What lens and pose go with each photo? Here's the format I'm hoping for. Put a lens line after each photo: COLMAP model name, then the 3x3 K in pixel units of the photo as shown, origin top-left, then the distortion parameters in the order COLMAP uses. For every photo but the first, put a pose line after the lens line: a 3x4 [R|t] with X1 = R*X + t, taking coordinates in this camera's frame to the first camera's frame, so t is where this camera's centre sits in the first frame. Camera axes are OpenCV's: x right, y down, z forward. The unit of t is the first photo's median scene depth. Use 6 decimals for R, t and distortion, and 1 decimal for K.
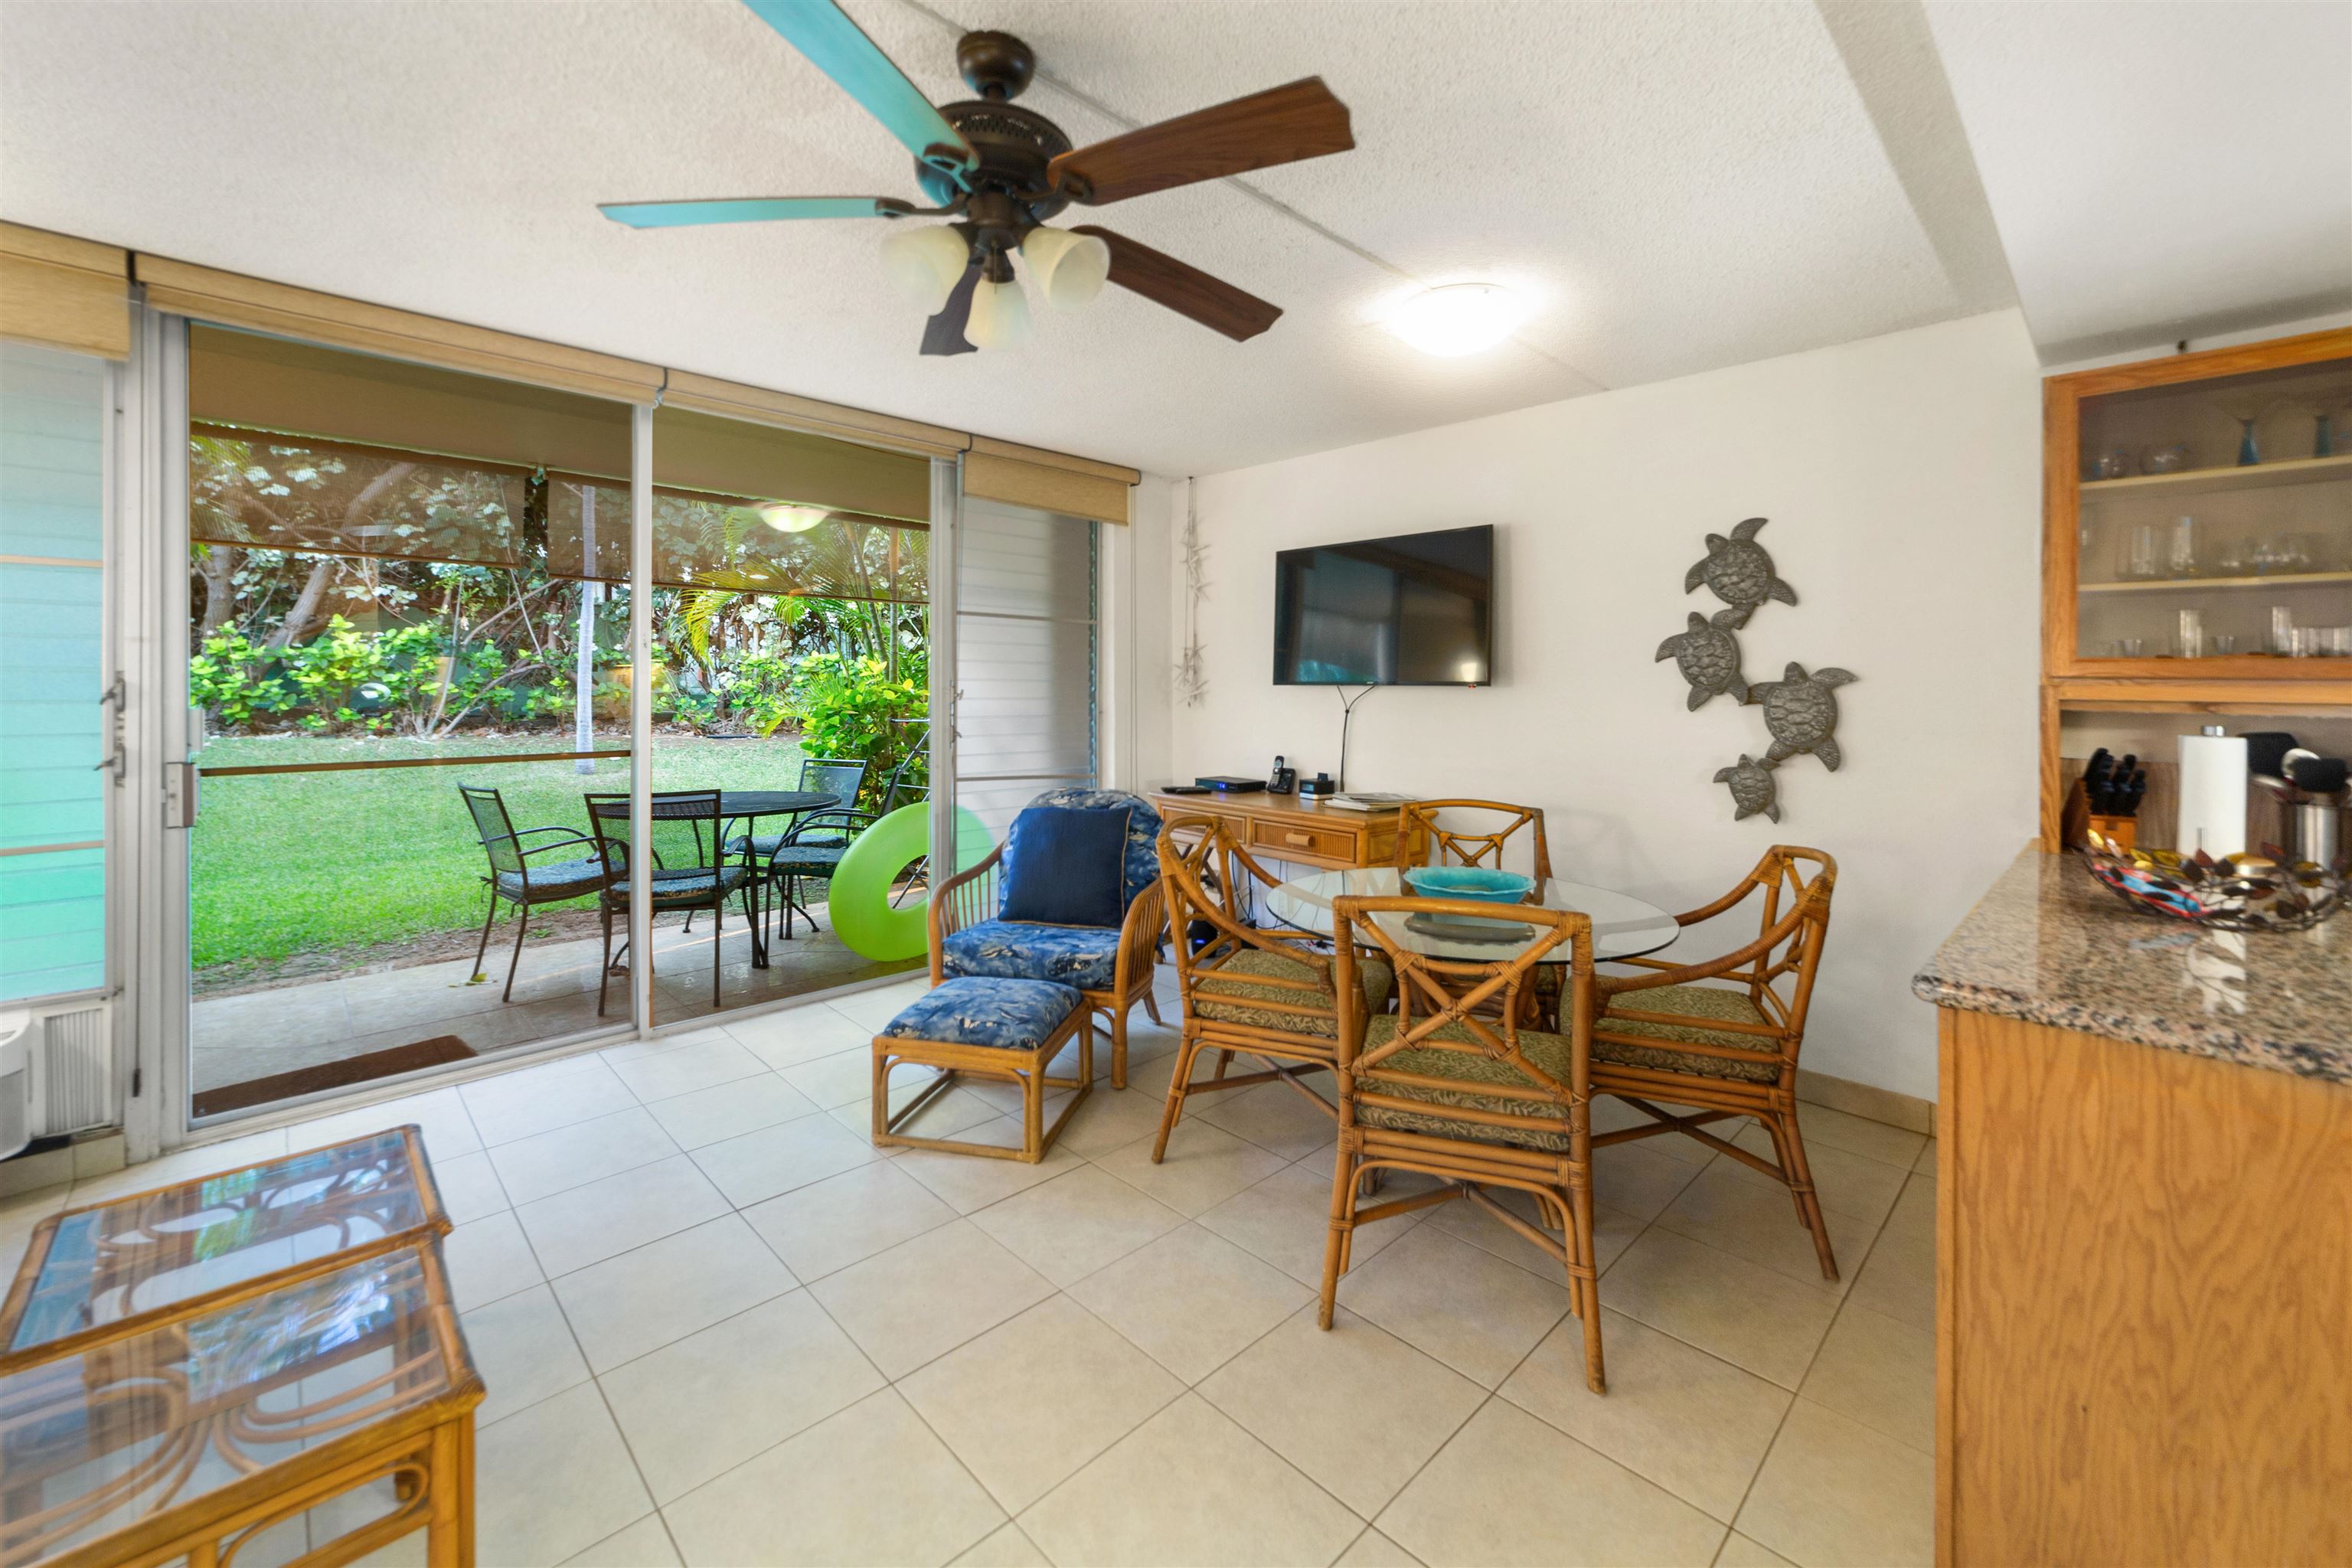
lens RADIAL K [[944.4, 0, 1174.1], [0, 944.4, 669.9], [0, 0, 1]] dist [-0.009018, 0.000033]
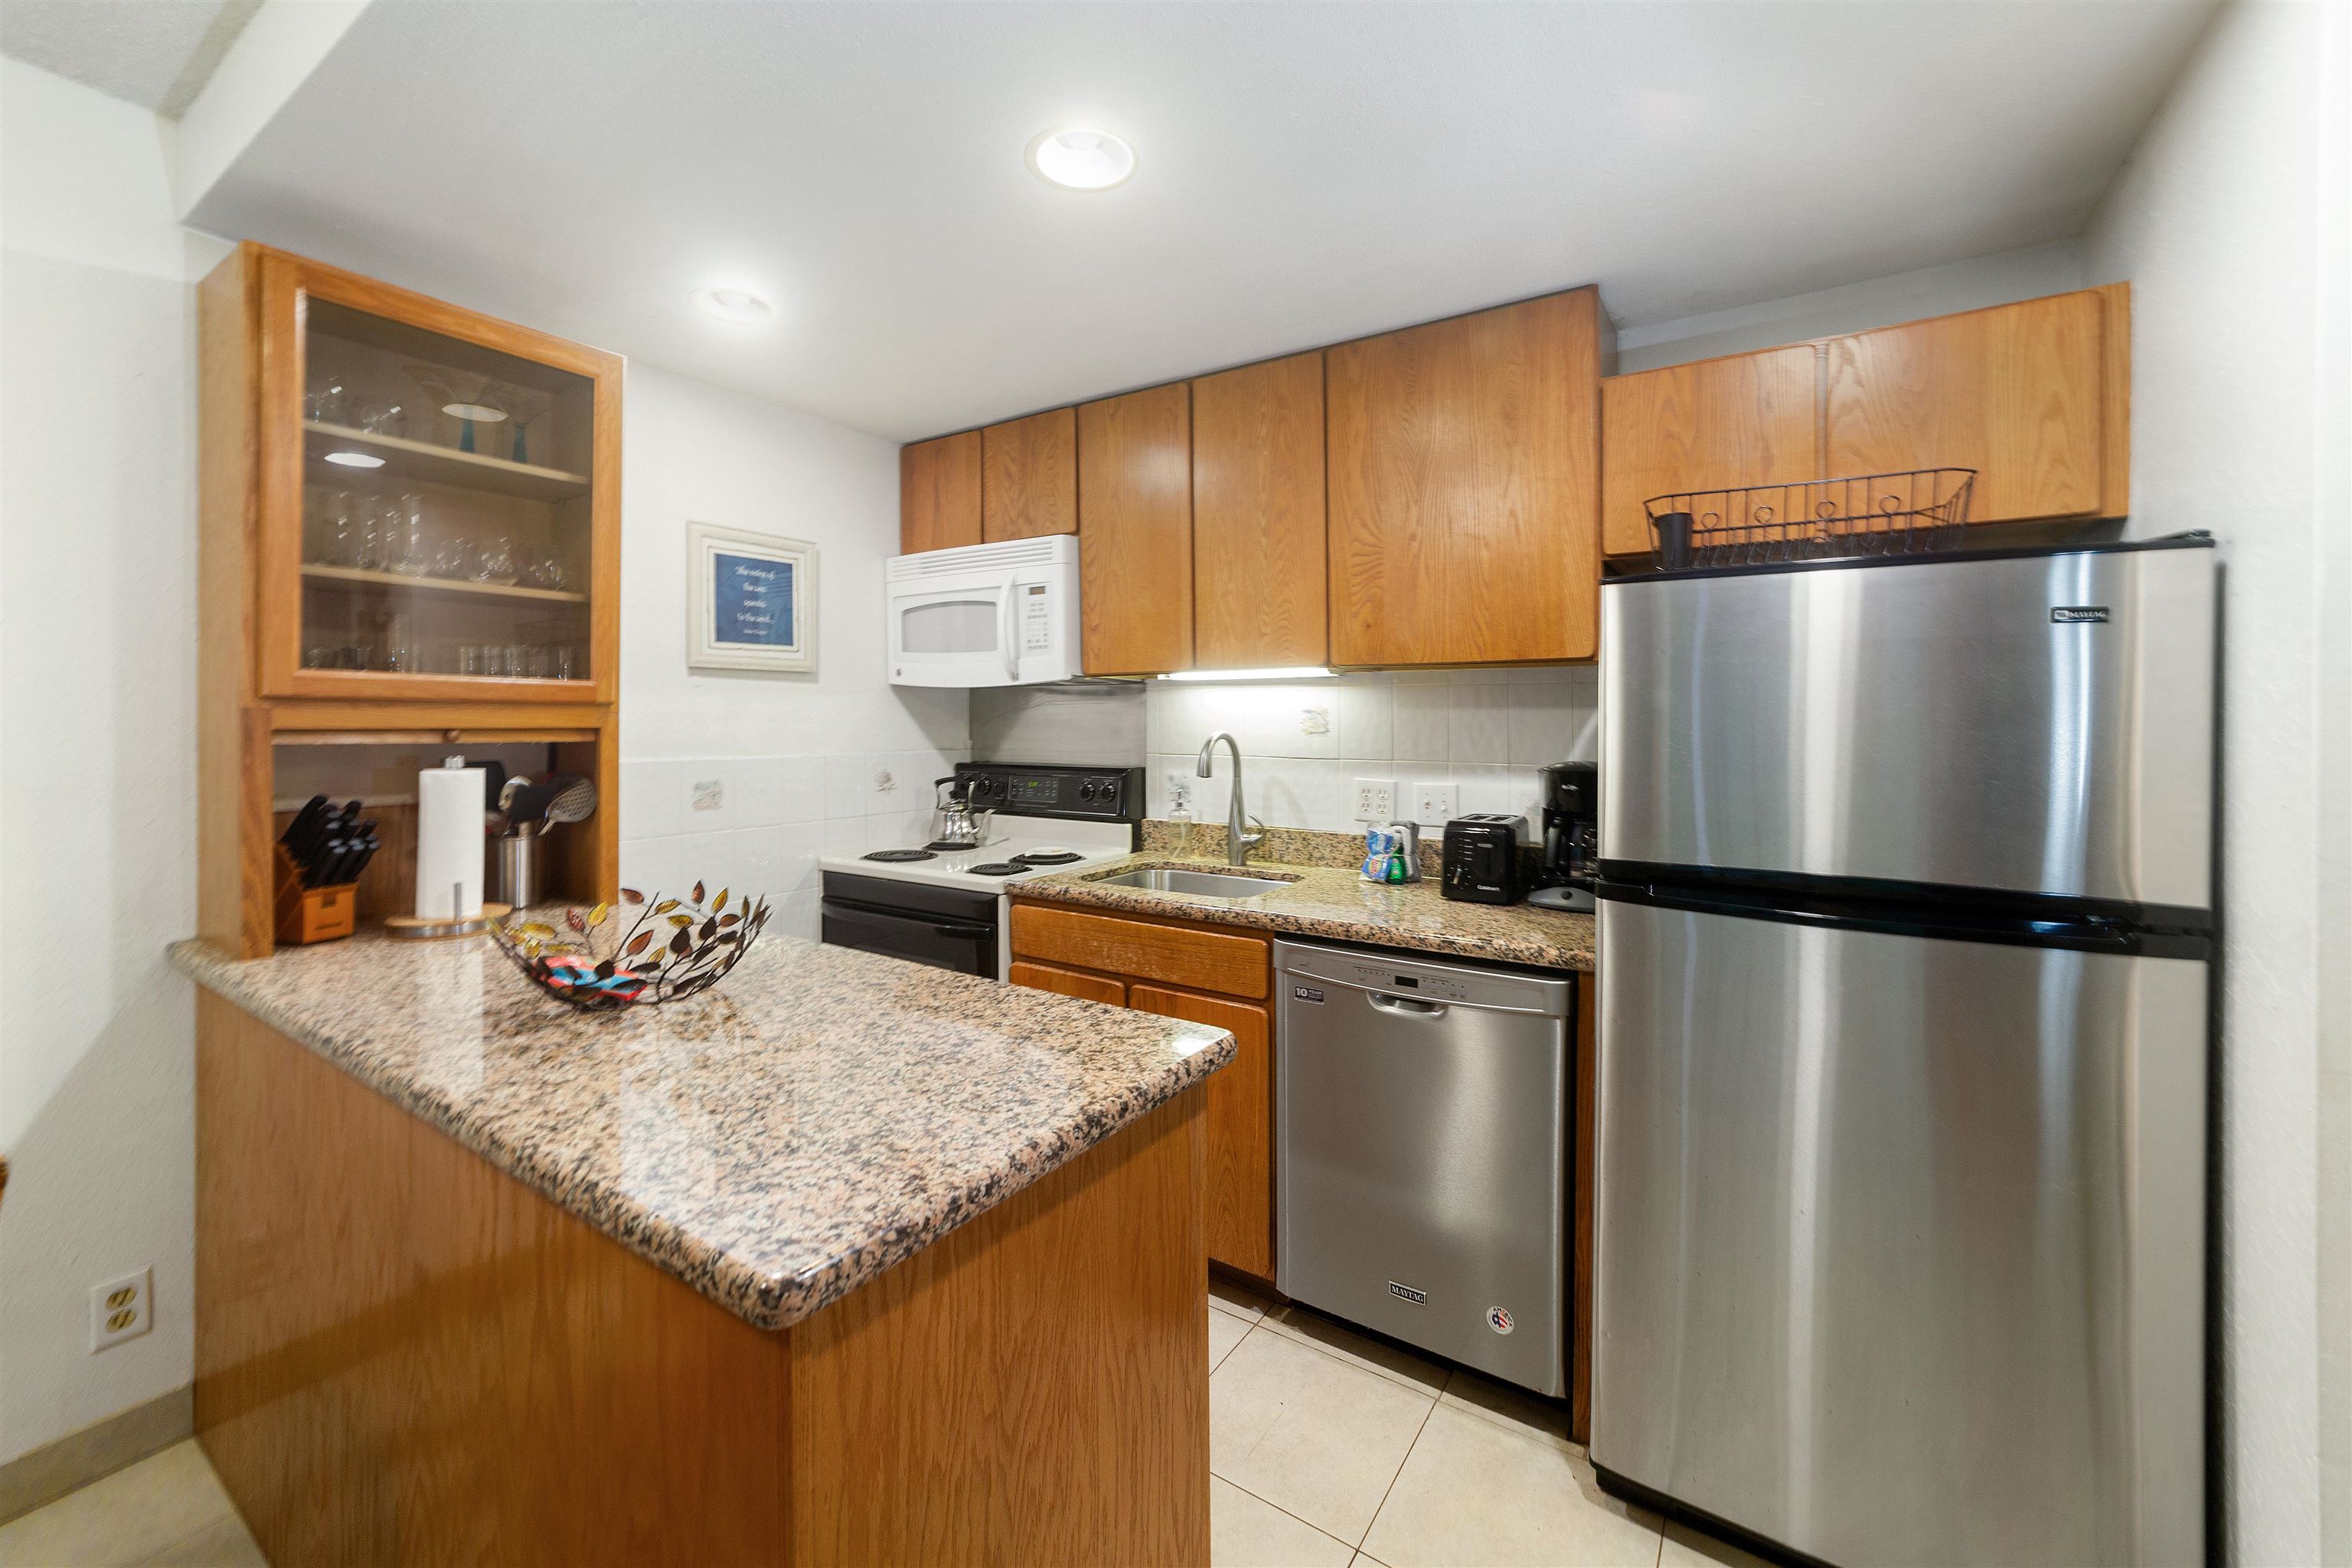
lens RADIAL K [[956.6, 0, 1152.2], [0, 956.6, 720.9], [0, 0, 1]] dist [-0.000622, 0.000066]
pose [[-0.190443, -0.011867, 0.981627, 0.097510], [-0.013268, 0.999867, 0.009513, 0.007256], [-0.981609, -0.011213, -0.190575, 0.342459]]
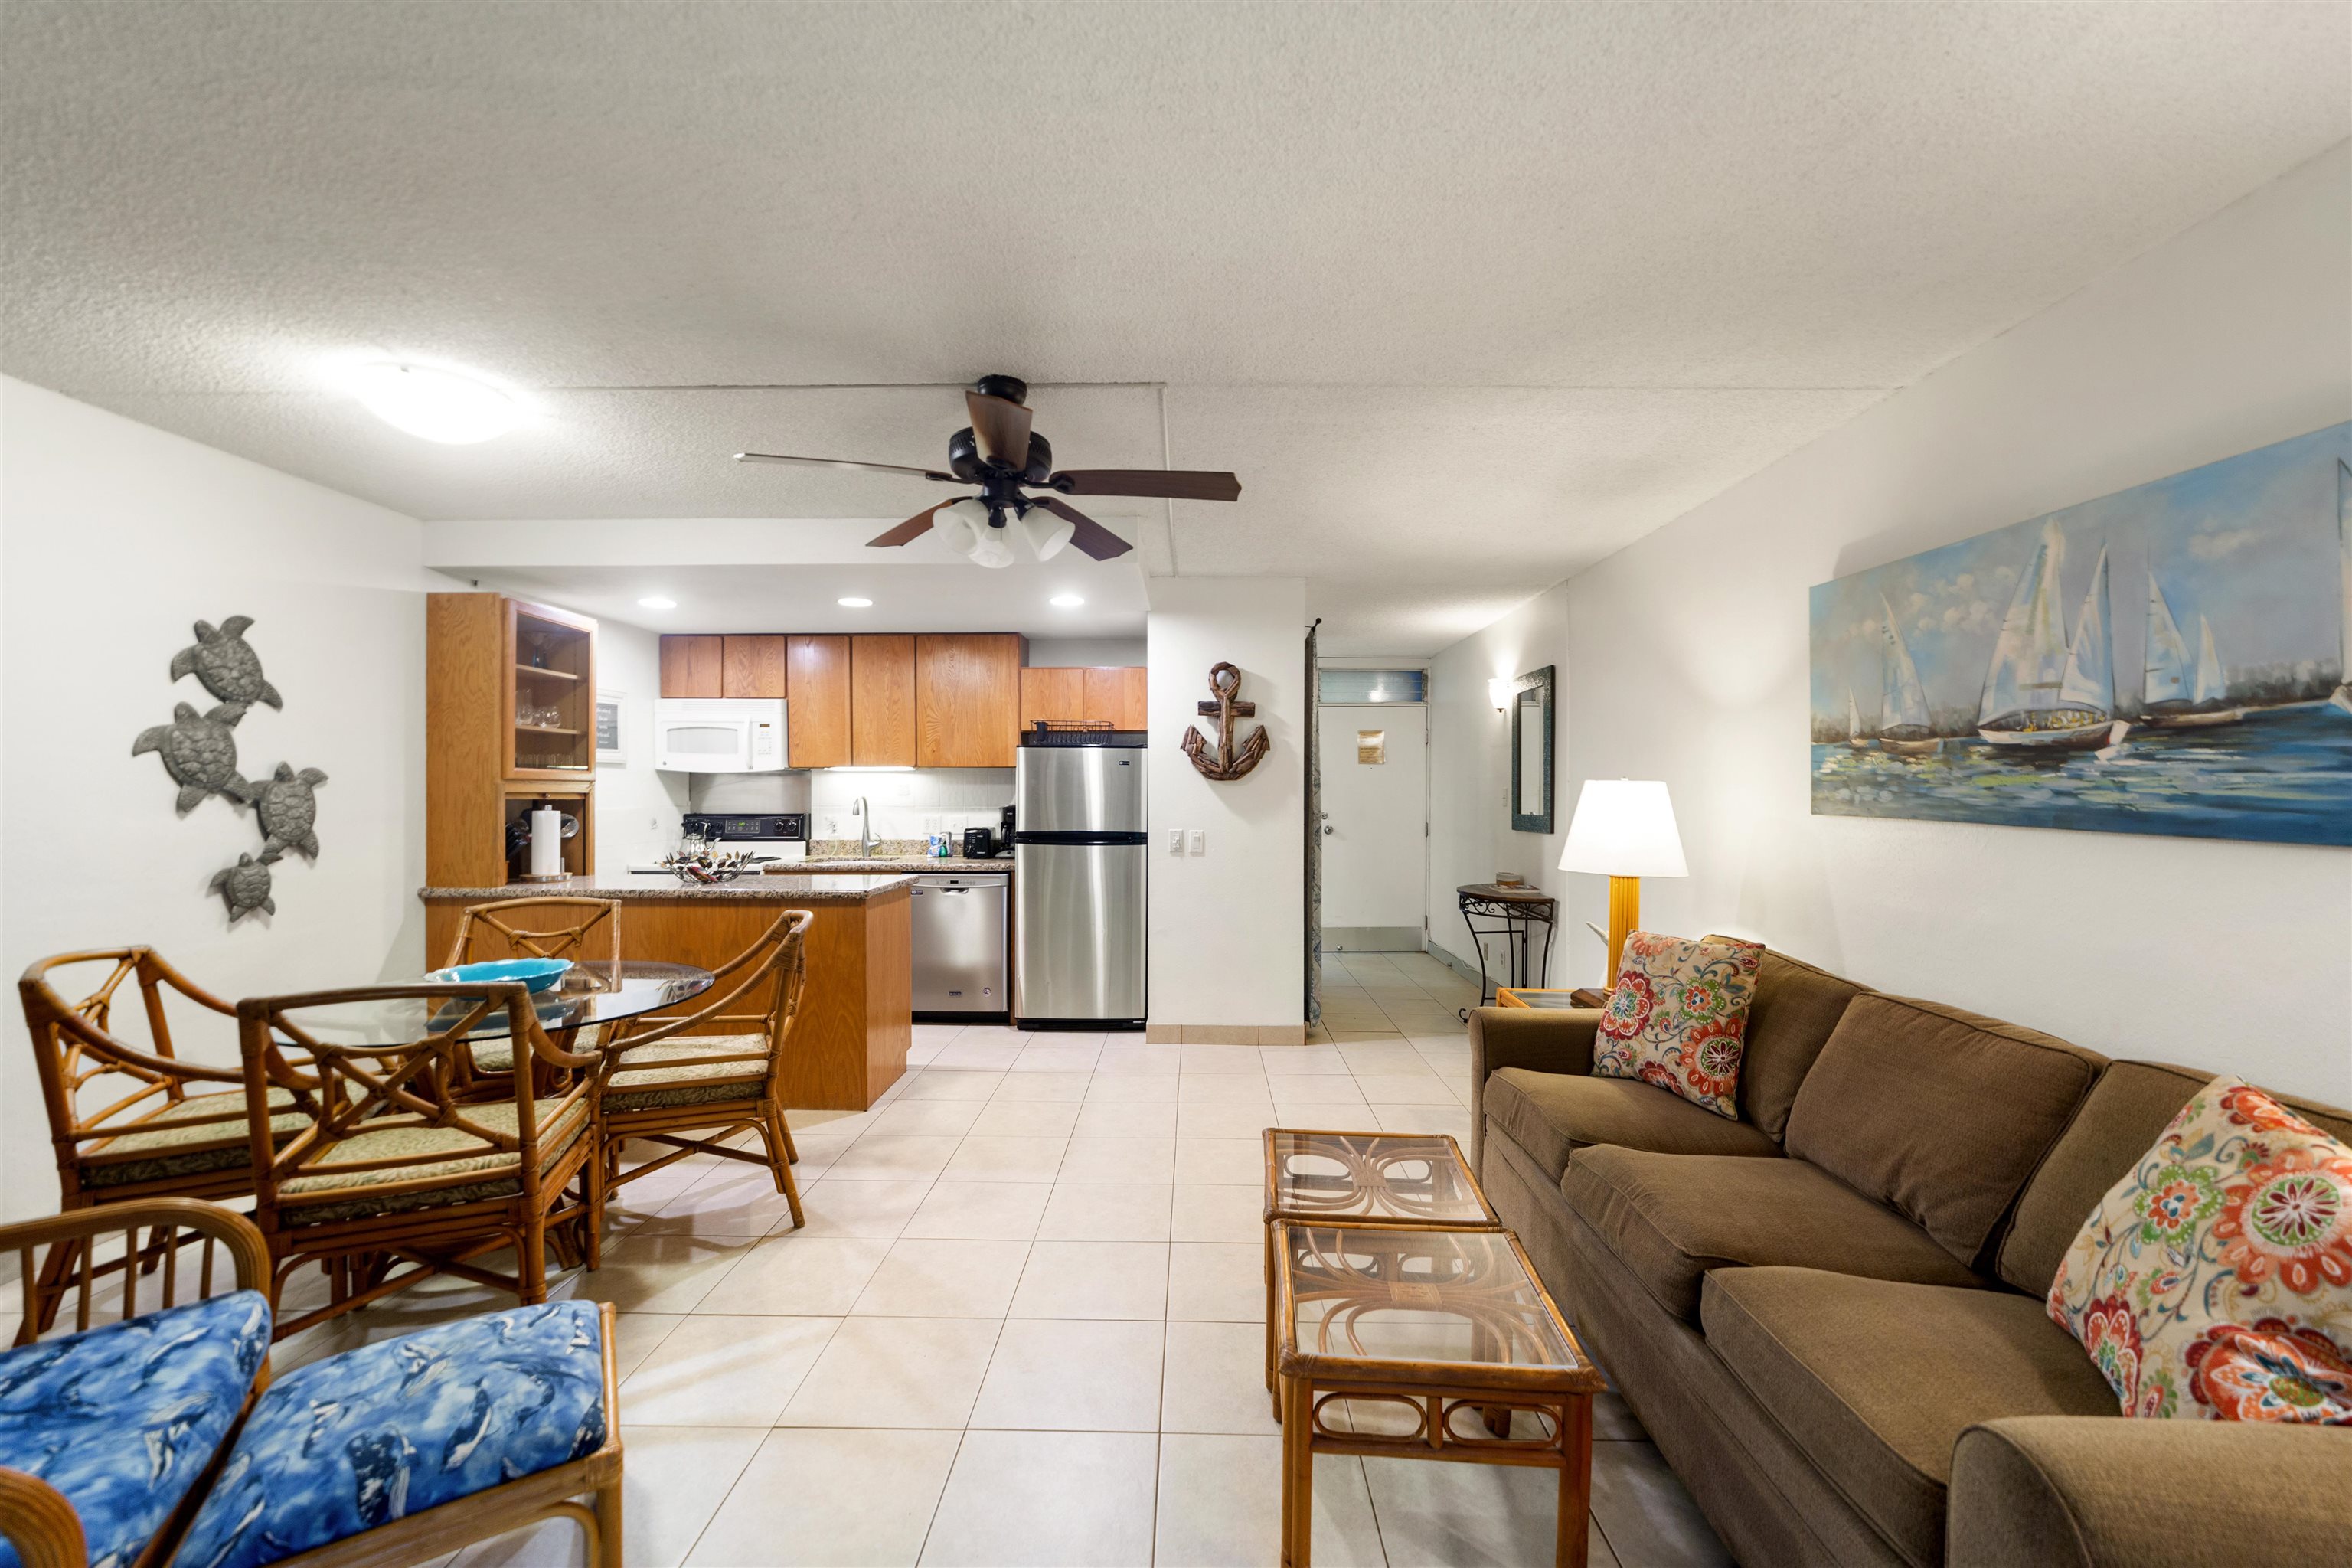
lens RADIAL K [[977.5, 0, 1177.7], [0, 977.5, 800.9], [0, 0, 1]] dist [-0.001008, 0.006846]
pose [[-0.693451, -0.015921, 0.720328, -0.735325], [-0.014288, 0.999863, 0.008344, 0.011112], [-0.720362, -0.004506, -0.693583, 0.902868]]
